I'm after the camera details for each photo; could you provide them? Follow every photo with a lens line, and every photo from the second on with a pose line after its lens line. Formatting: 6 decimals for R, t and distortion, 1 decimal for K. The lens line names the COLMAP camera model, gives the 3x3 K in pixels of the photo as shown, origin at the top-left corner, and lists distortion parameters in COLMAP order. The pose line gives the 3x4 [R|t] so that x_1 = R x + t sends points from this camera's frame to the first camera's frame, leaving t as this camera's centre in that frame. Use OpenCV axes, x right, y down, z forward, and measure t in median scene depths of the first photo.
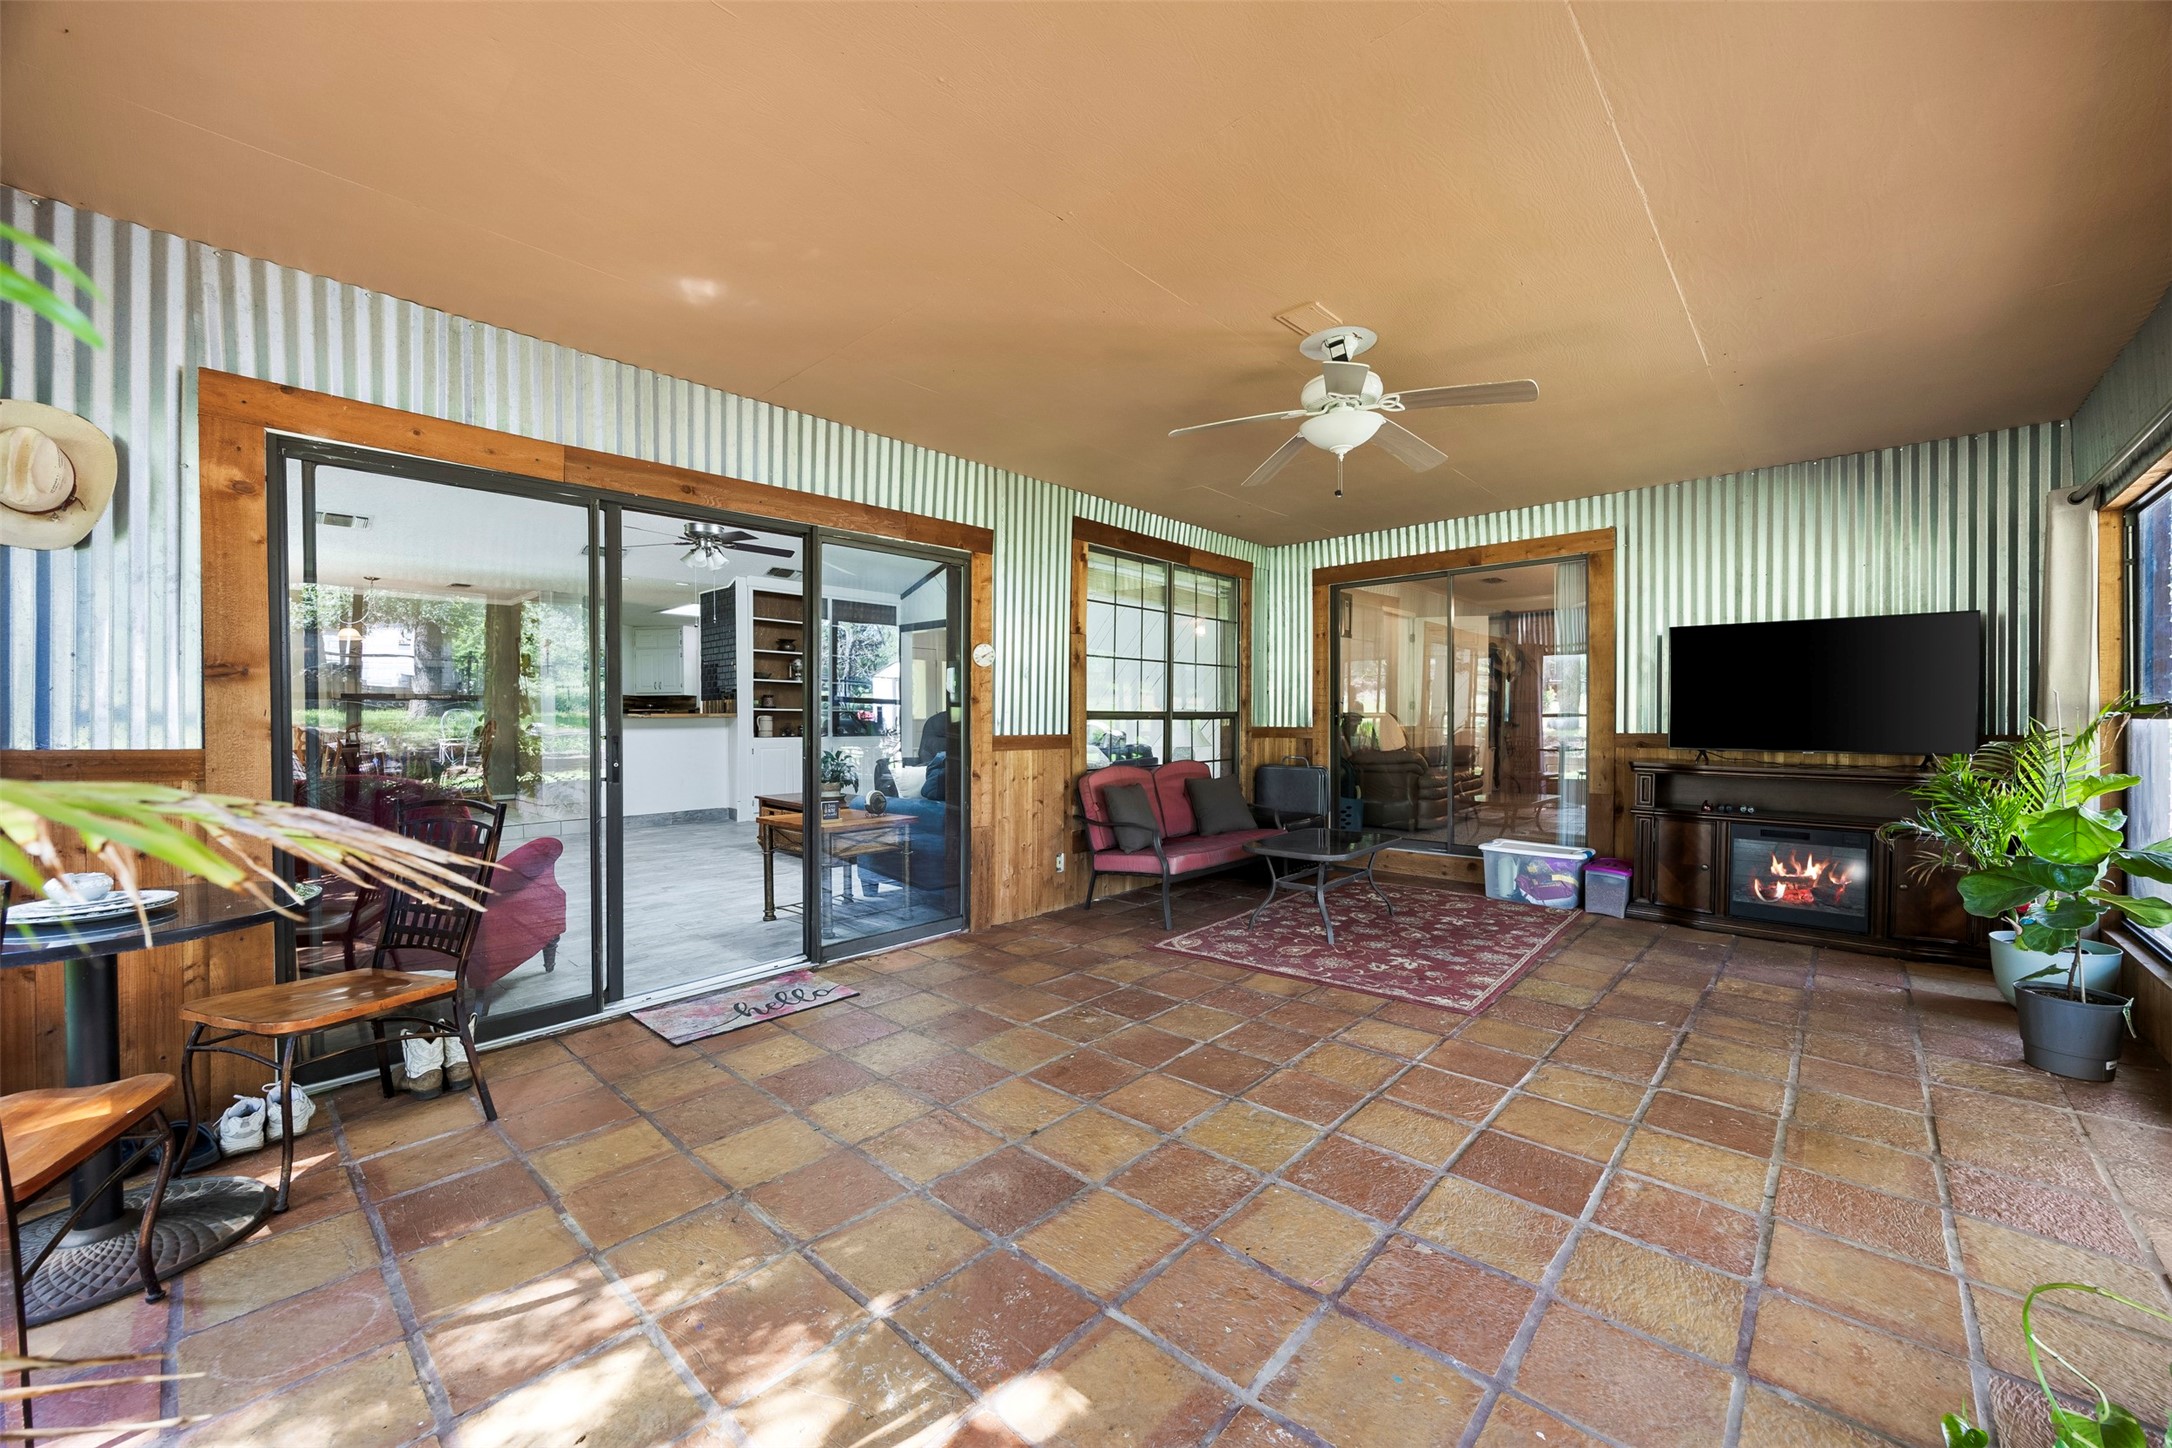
lens RADIAL K [[842.9, 0, 1091.9], [0, 842.9, 728.8], [0, 0, 1]] dist [-0.001839, -0.000274]
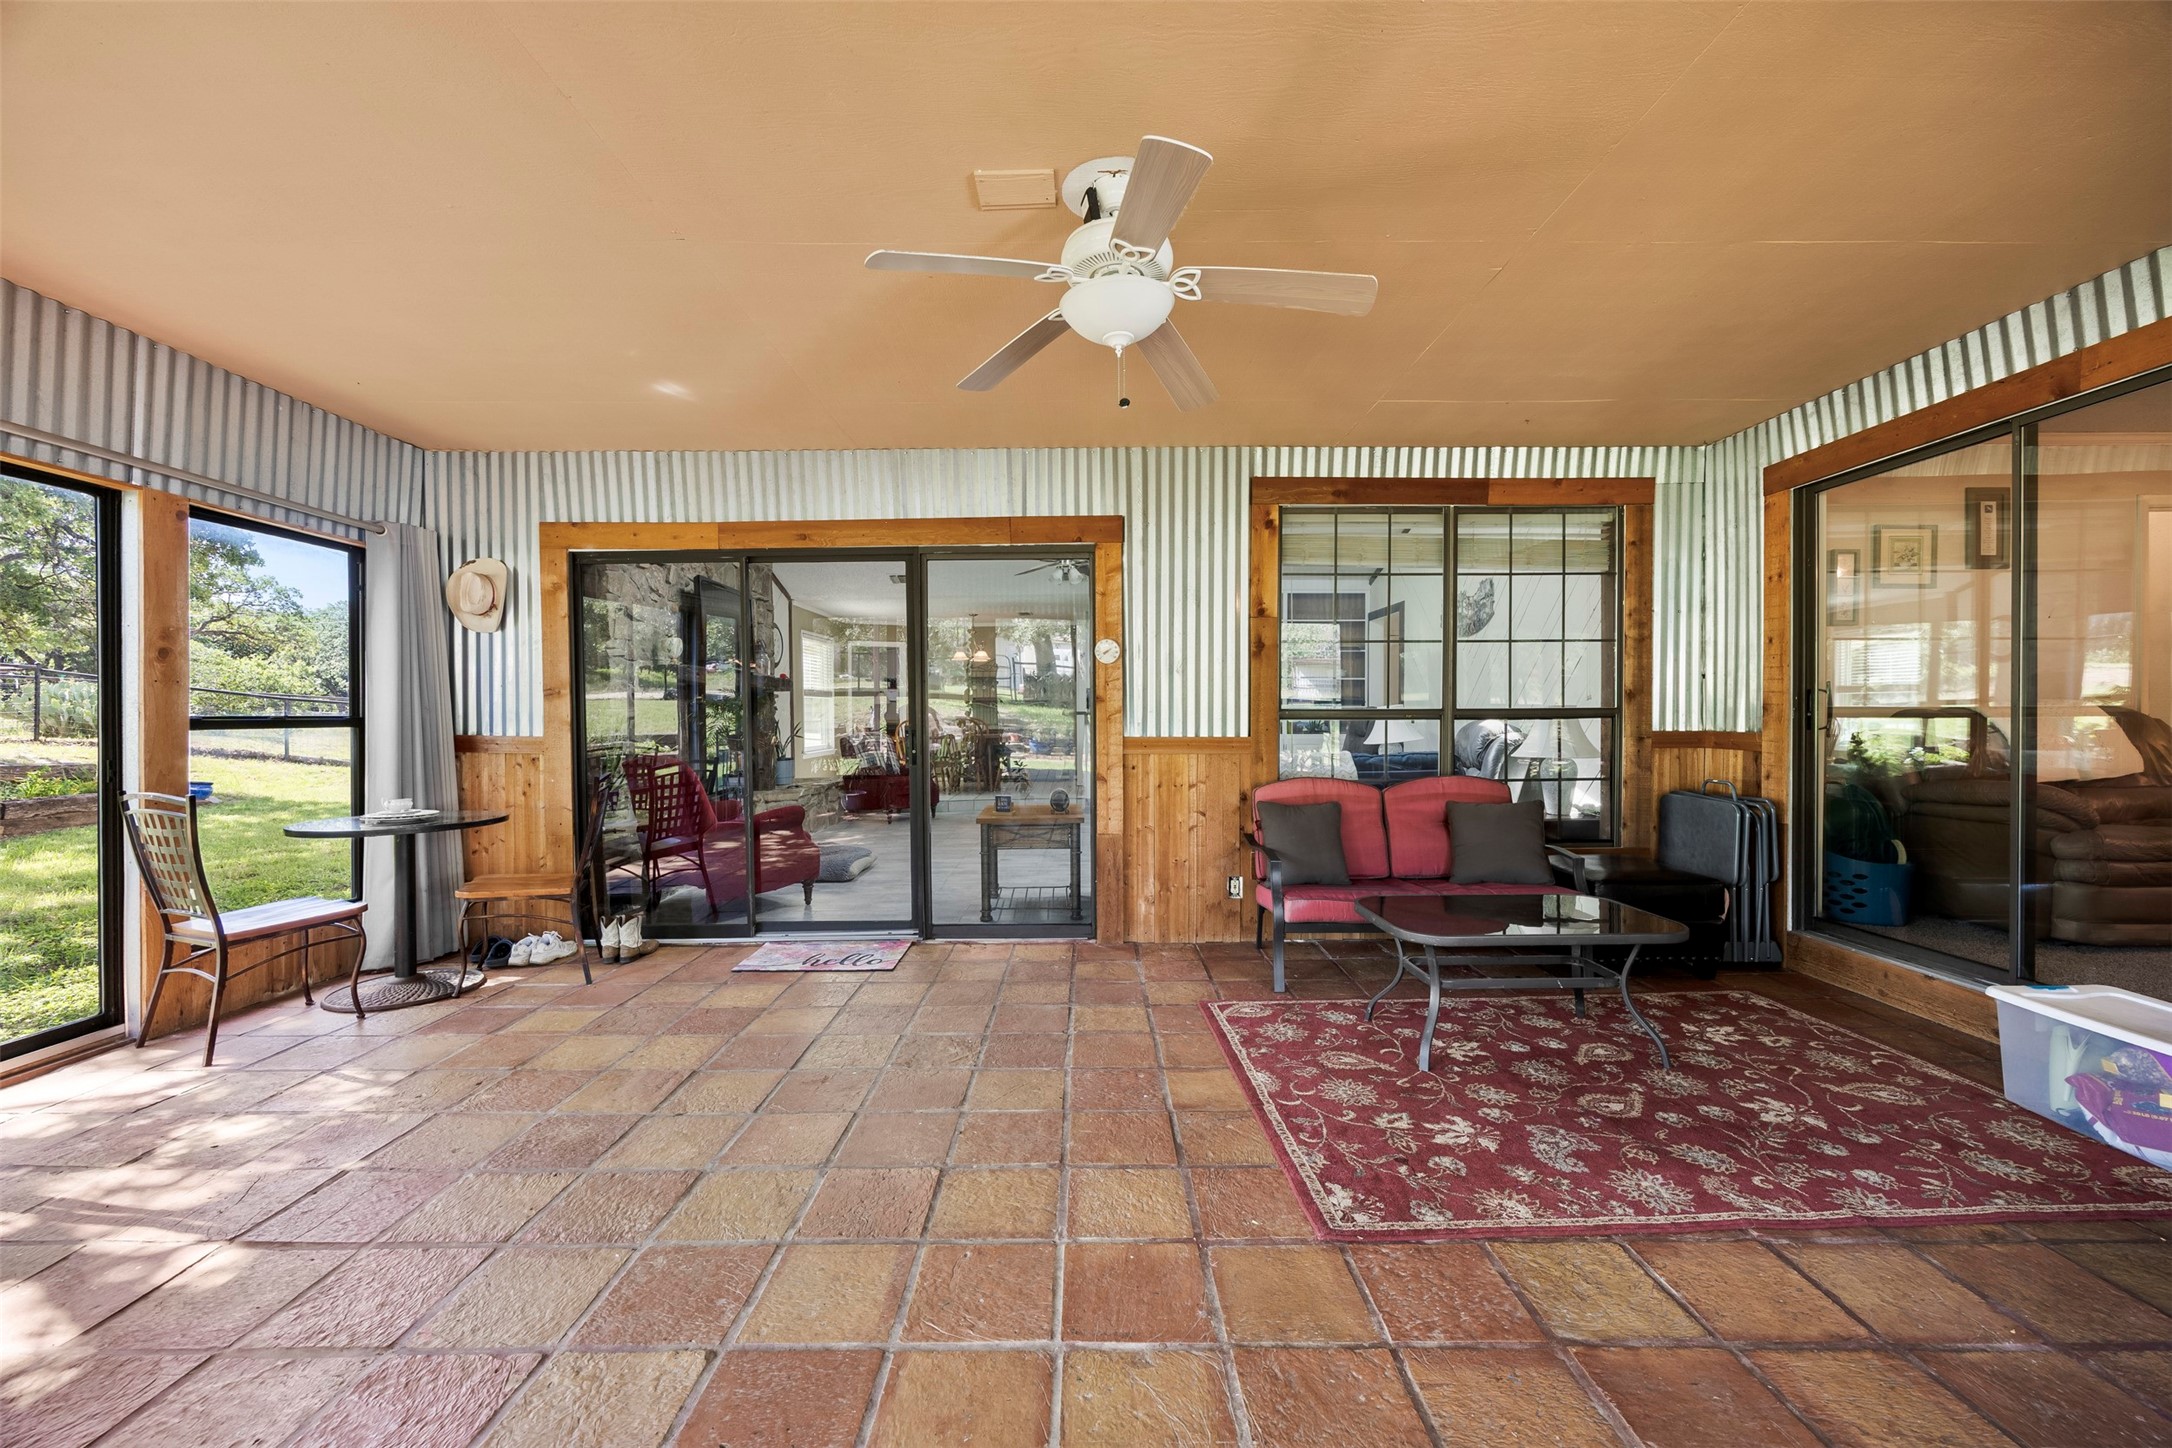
lens RADIAL K [[842.9, 0, 1078.8], [0, 842.9, 723.1], [0, 0, 1]] dist [-0.001839, -0.000274]
pose [[0.668571, 0.007753, -0.743608, 0.544796], [-0.007798, 0.999964, 0.003415, -0.010074], [0.743607, 0.003515, 0.668607, 0.345784]]
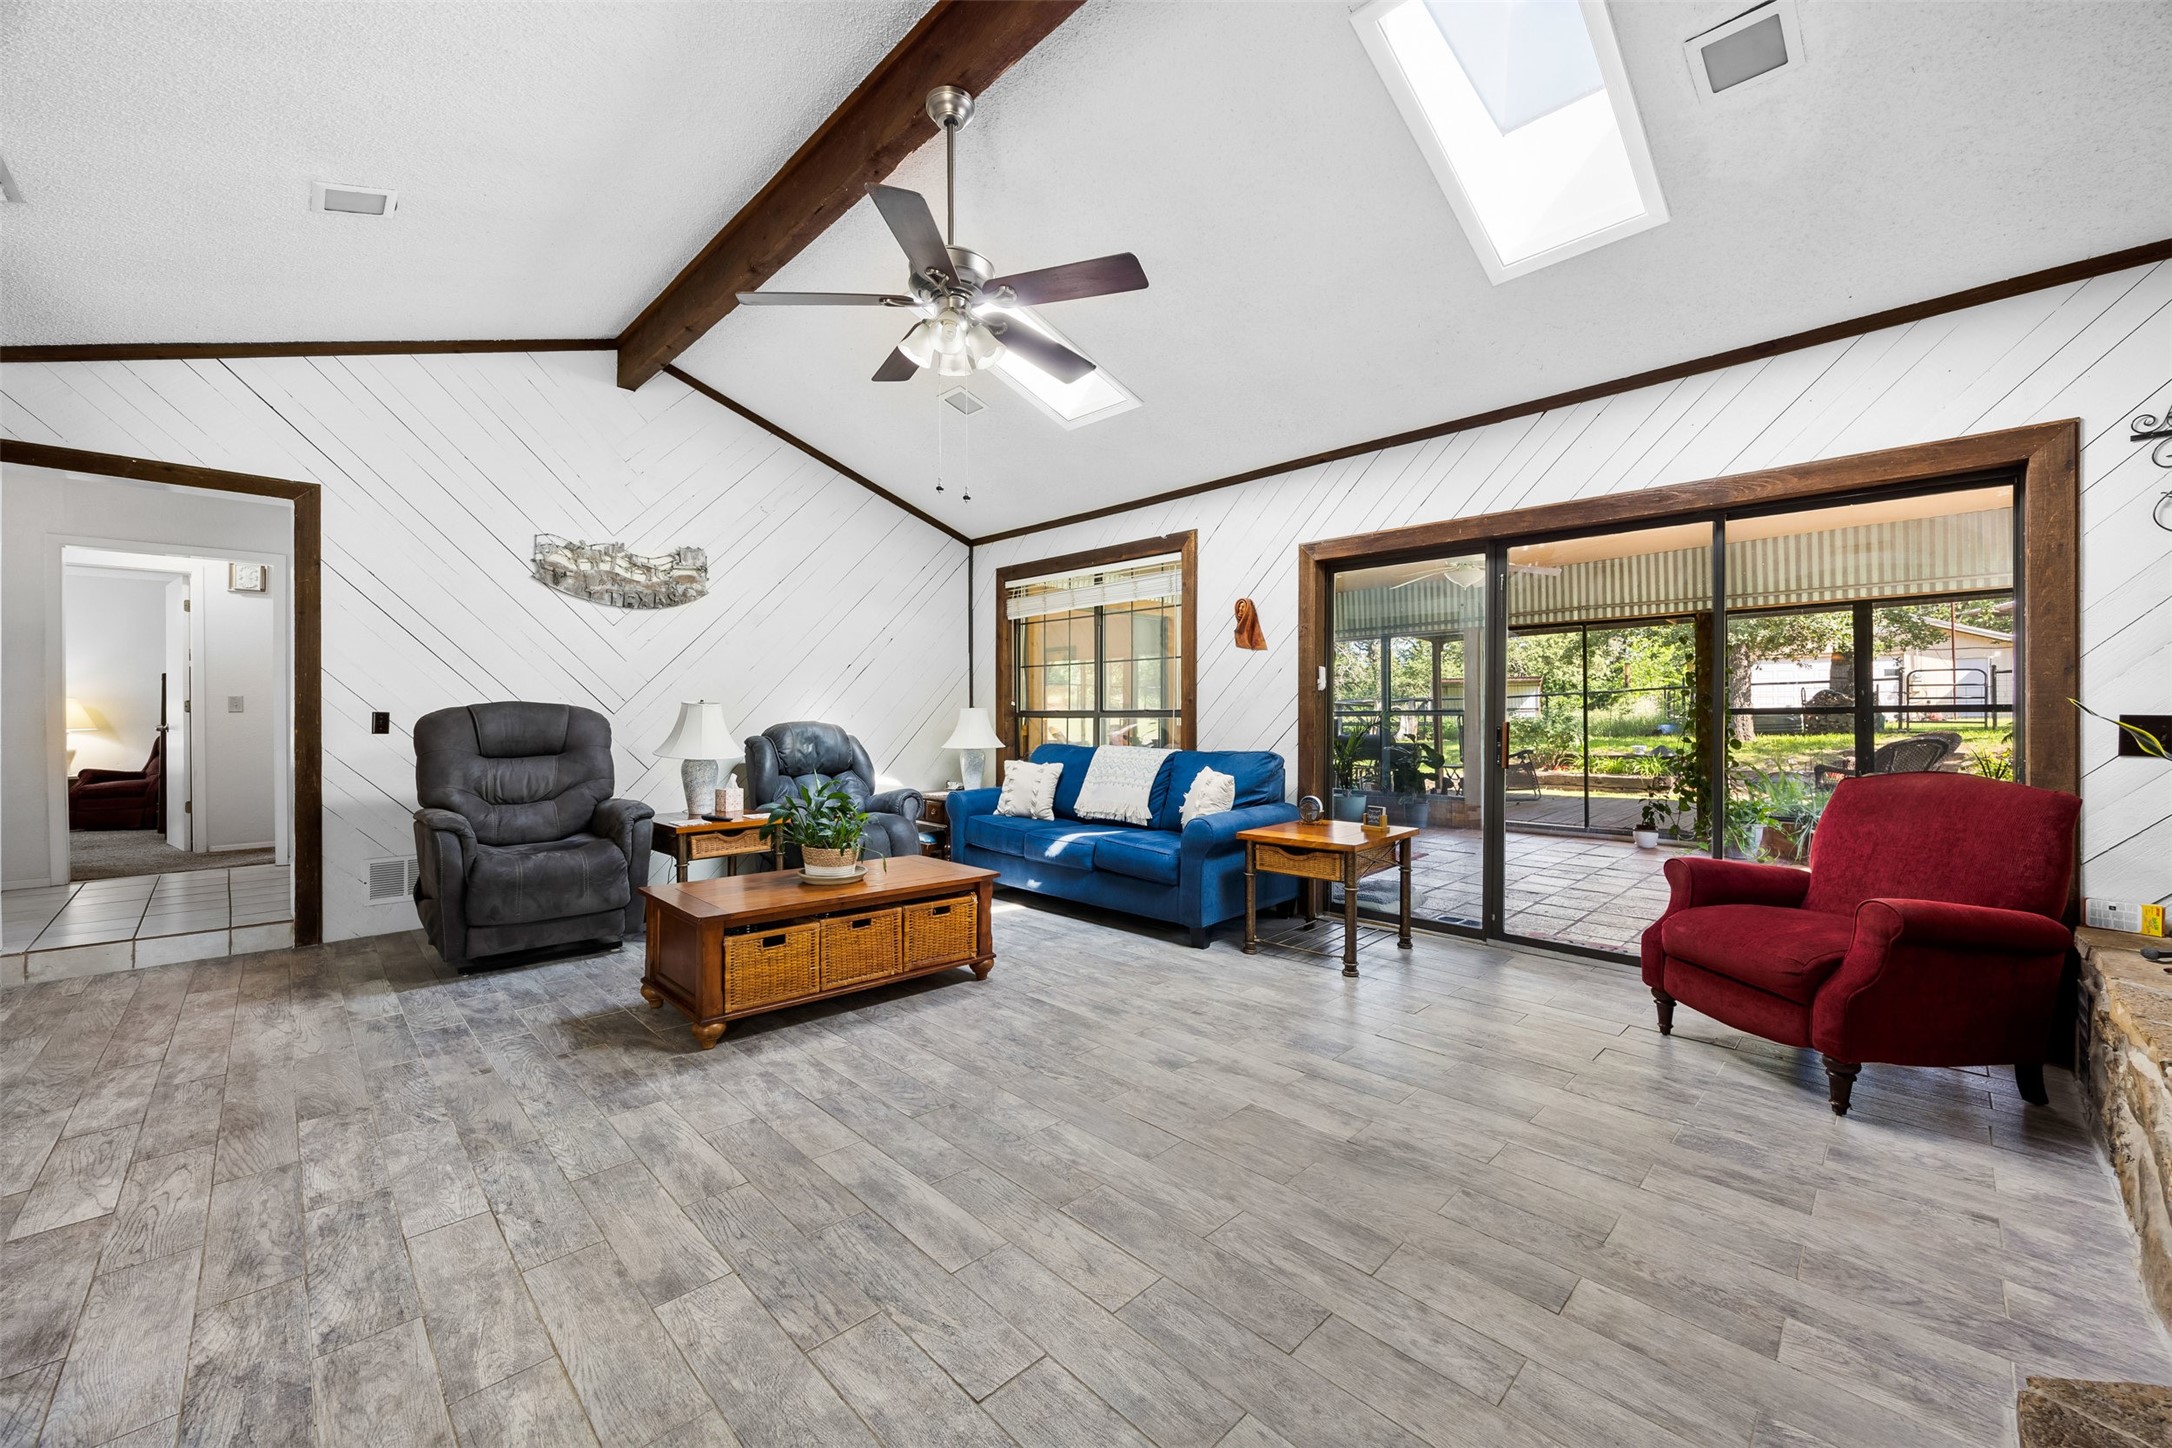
lens RADIAL K [[842.9, 0, 1086.6], [0, 842.9, 716.1], [0, 0, 1]] dist [-0.001839, -0.000274]
pose [[0.042719, 0.002409, 0.999084, -1.224542], [0.015394, 0.999877, -0.003069, -0.012546], [-0.998969, 0.015511, 0.042676, 1.261788]]
